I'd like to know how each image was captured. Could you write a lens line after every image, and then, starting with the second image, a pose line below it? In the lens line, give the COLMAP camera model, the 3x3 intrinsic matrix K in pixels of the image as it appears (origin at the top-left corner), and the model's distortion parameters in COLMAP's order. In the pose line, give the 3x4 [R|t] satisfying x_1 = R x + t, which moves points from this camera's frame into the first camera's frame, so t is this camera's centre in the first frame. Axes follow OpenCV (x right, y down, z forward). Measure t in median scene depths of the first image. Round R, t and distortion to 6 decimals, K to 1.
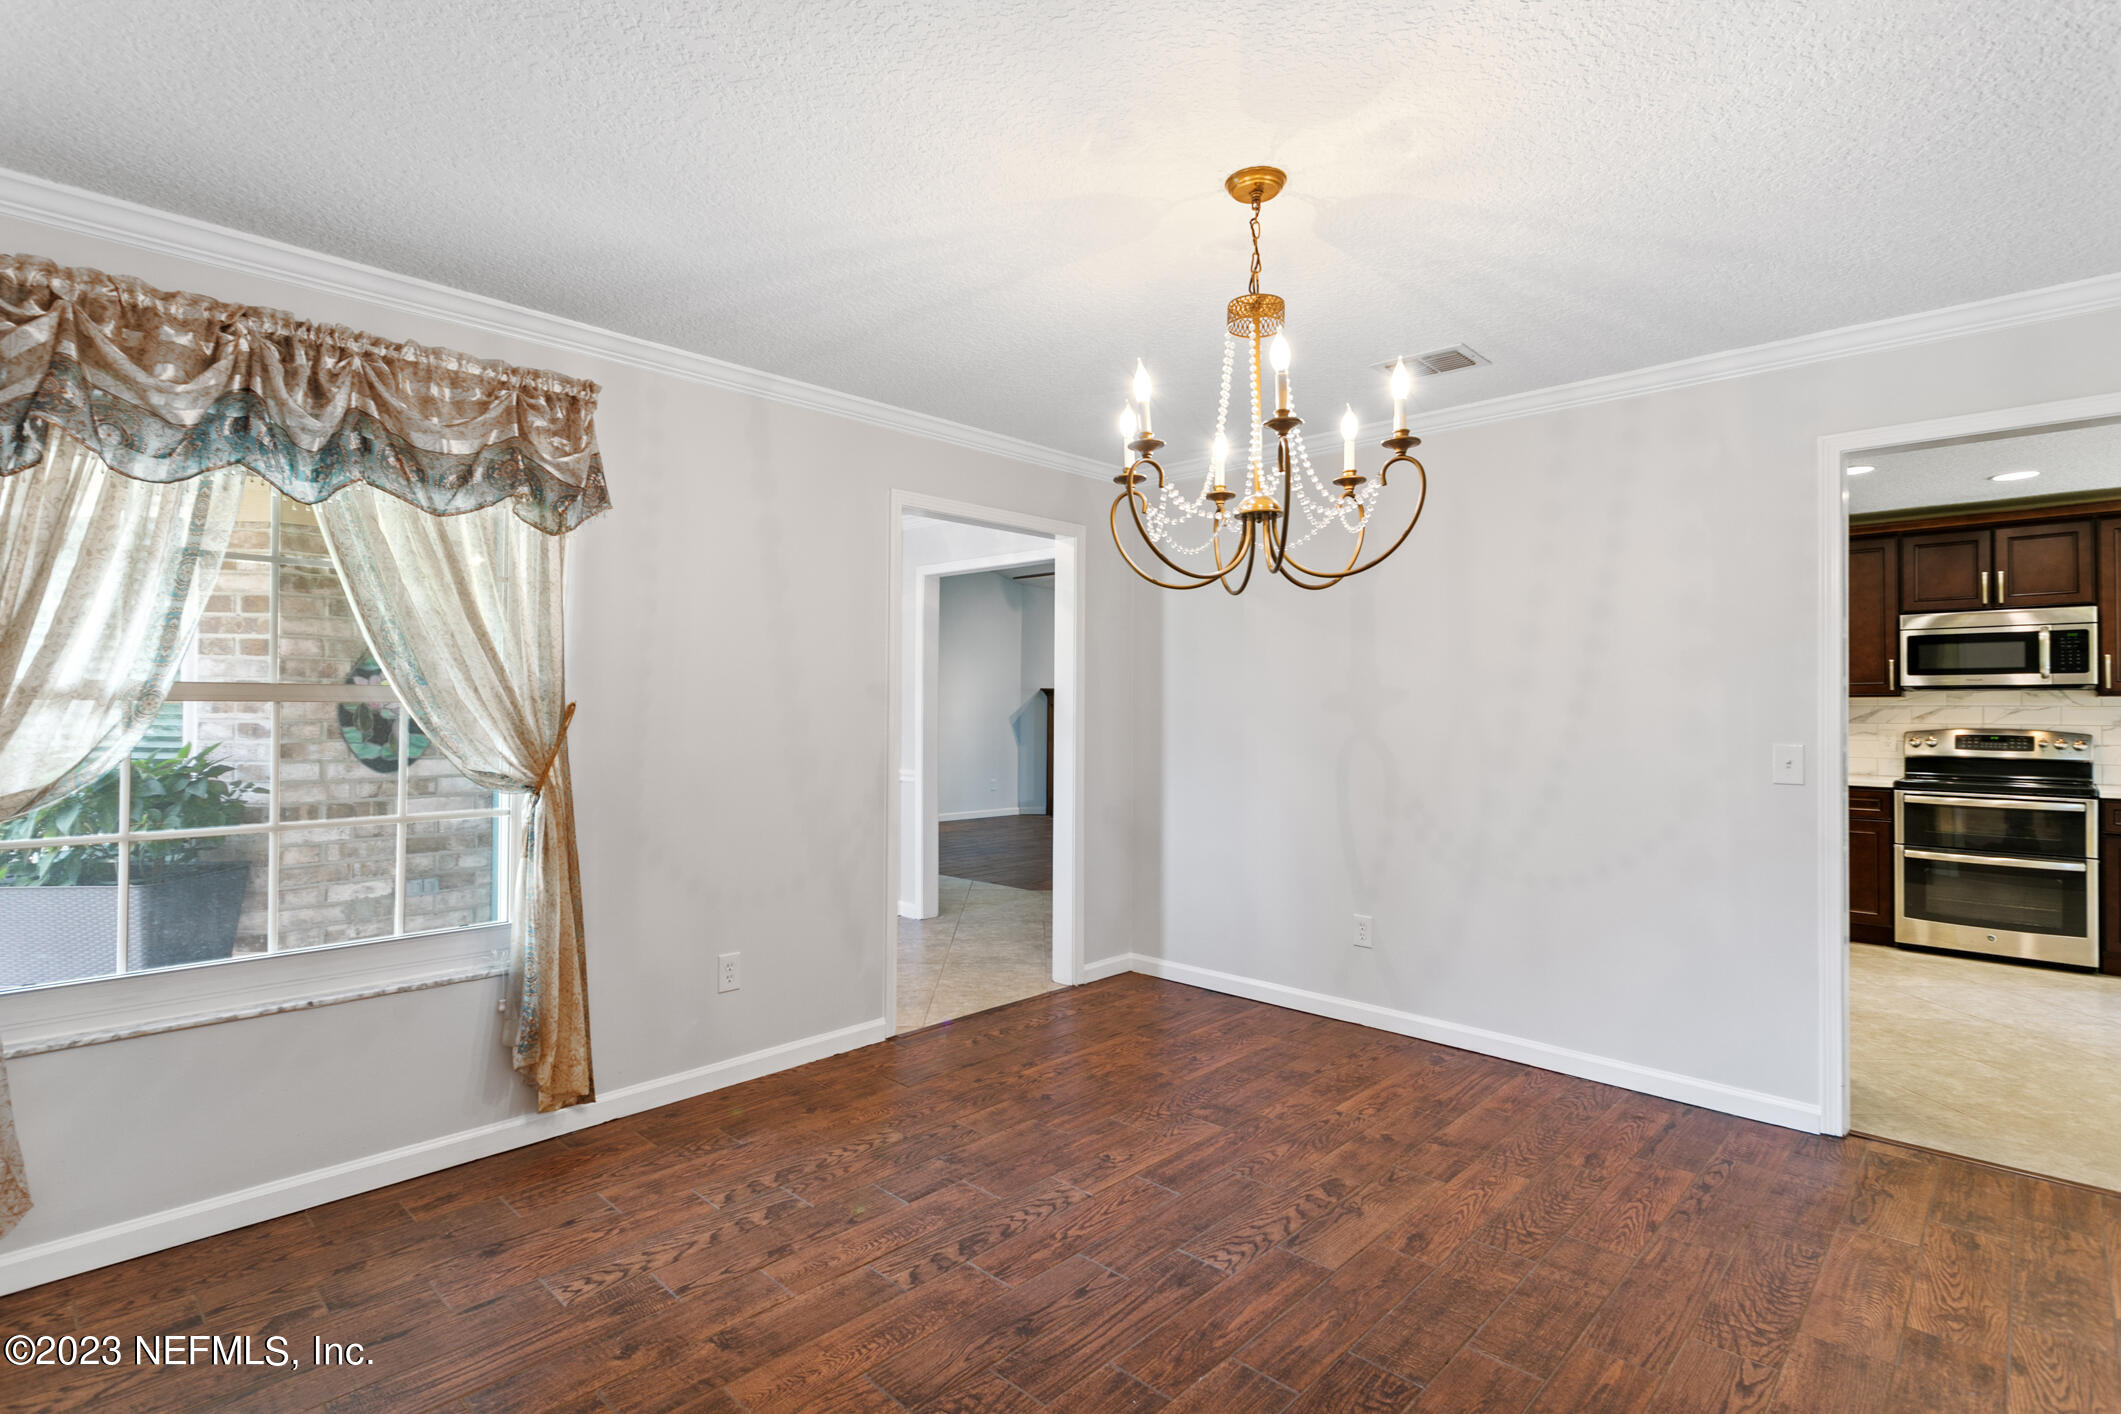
lens RADIAL K [[960.0, 0, 1052.8], [0, 960.0, 709.6], [0, 0, 1]] dist [0.000679, 0.000075]
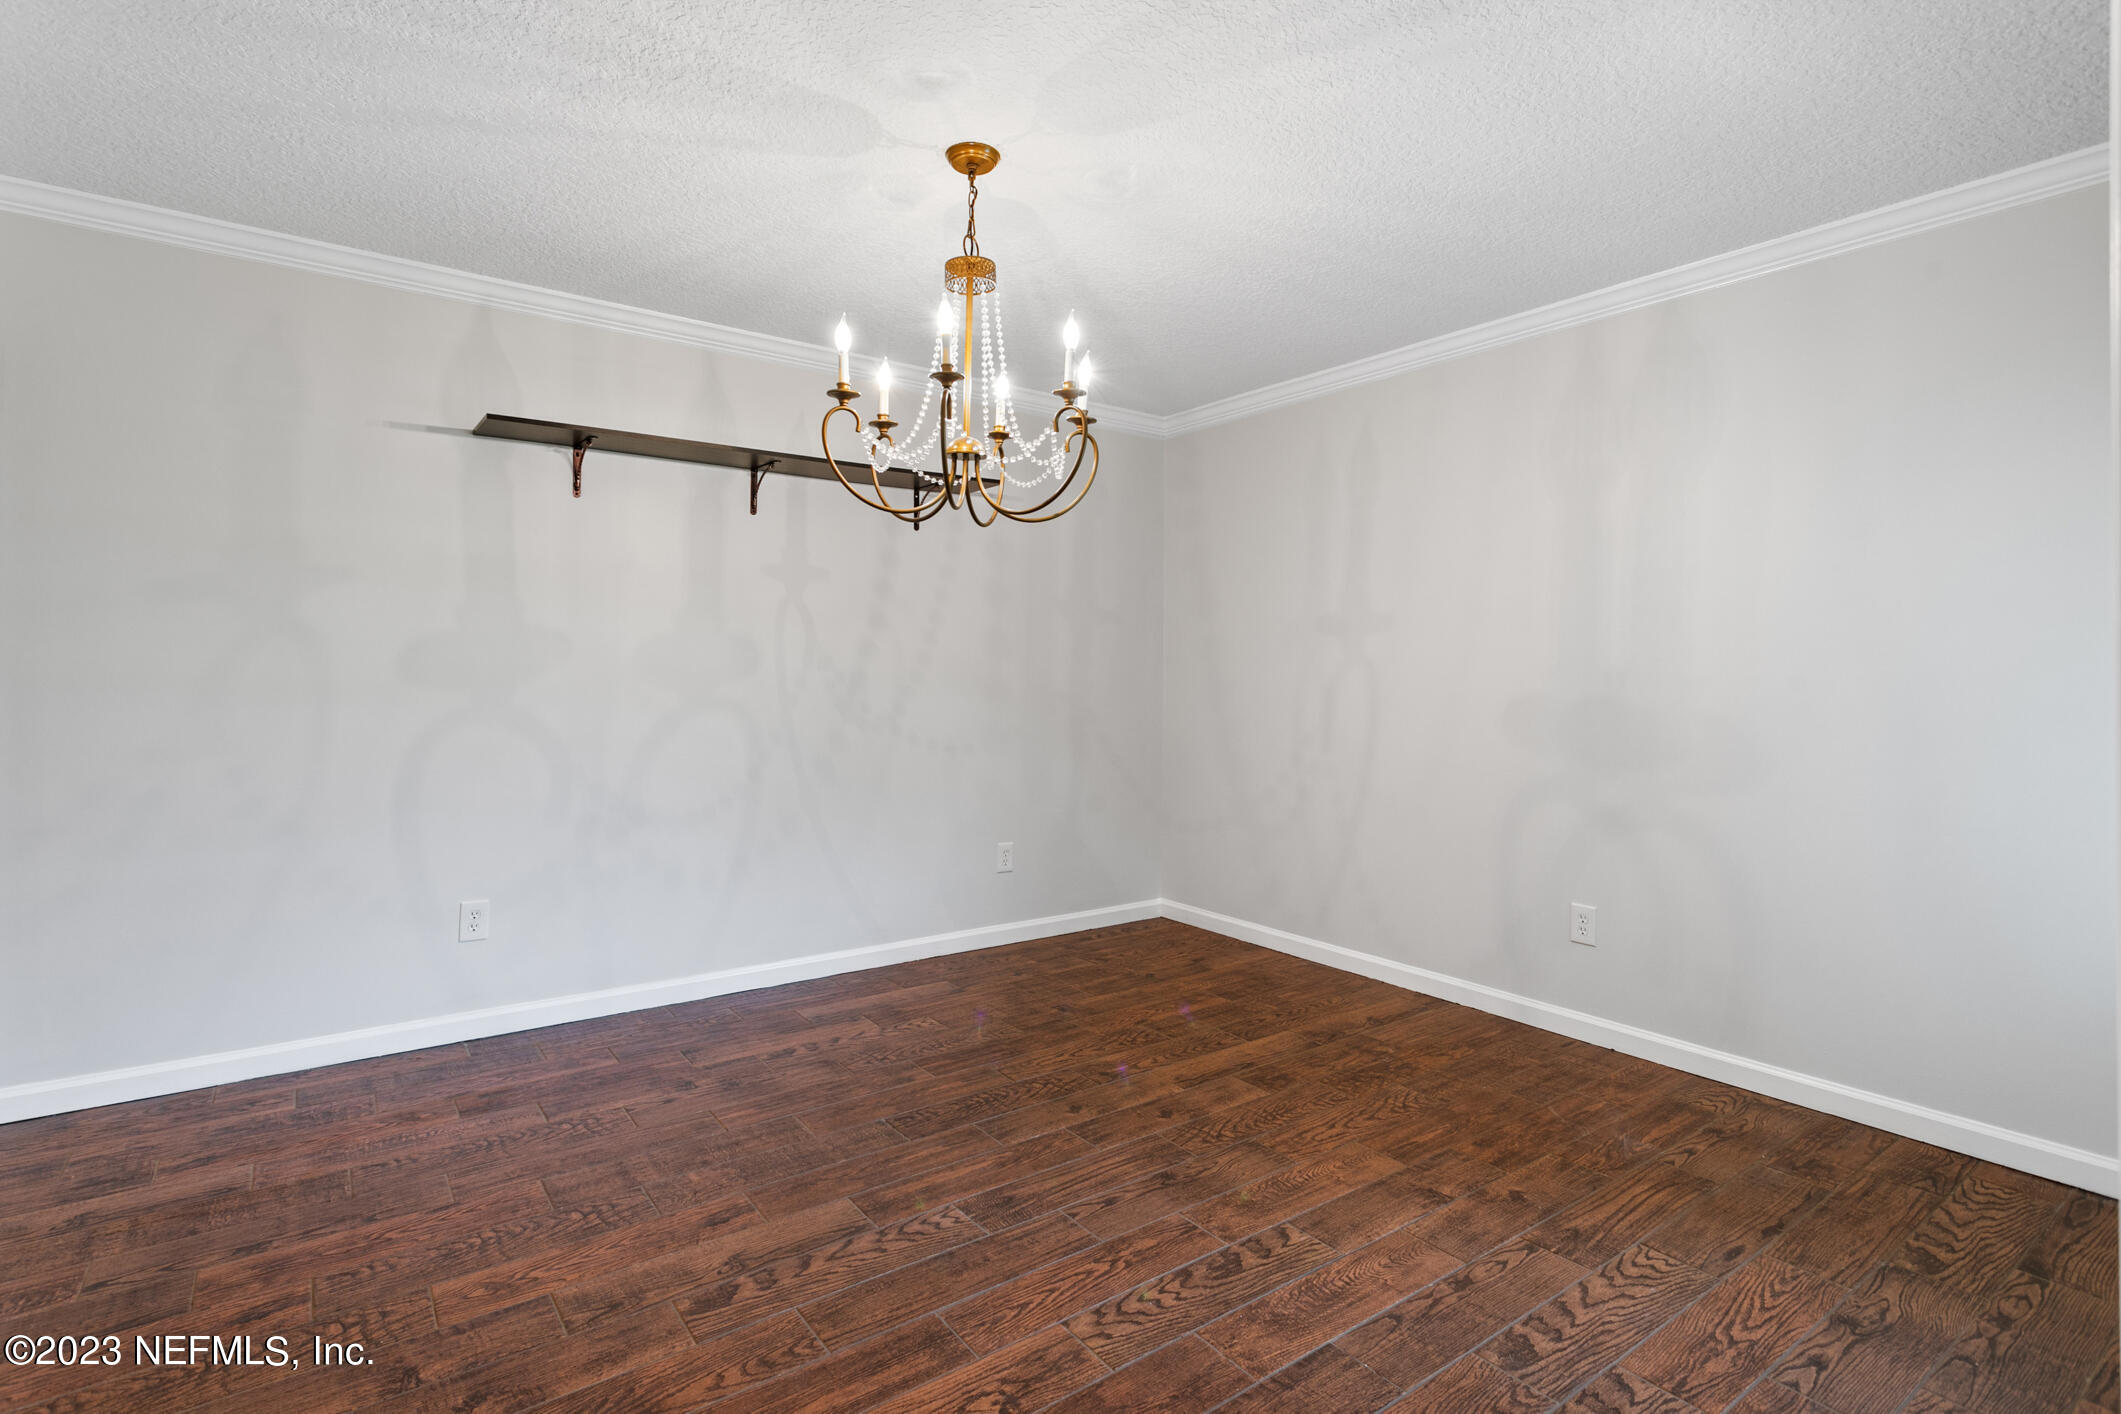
lens RADIAL K [[1035.0, 0, 1060.8], [0, 1035.0, 687.2], [0, 0, 1]] dist [-0.002078, 0.000264]
pose [[-0.986859, -0.015680, 0.160823, -0.080956], [-0.013303, 0.999786, 0.015846, 0.043303], [-0.161037, 0.013499, -0.986856, 1.954750]]
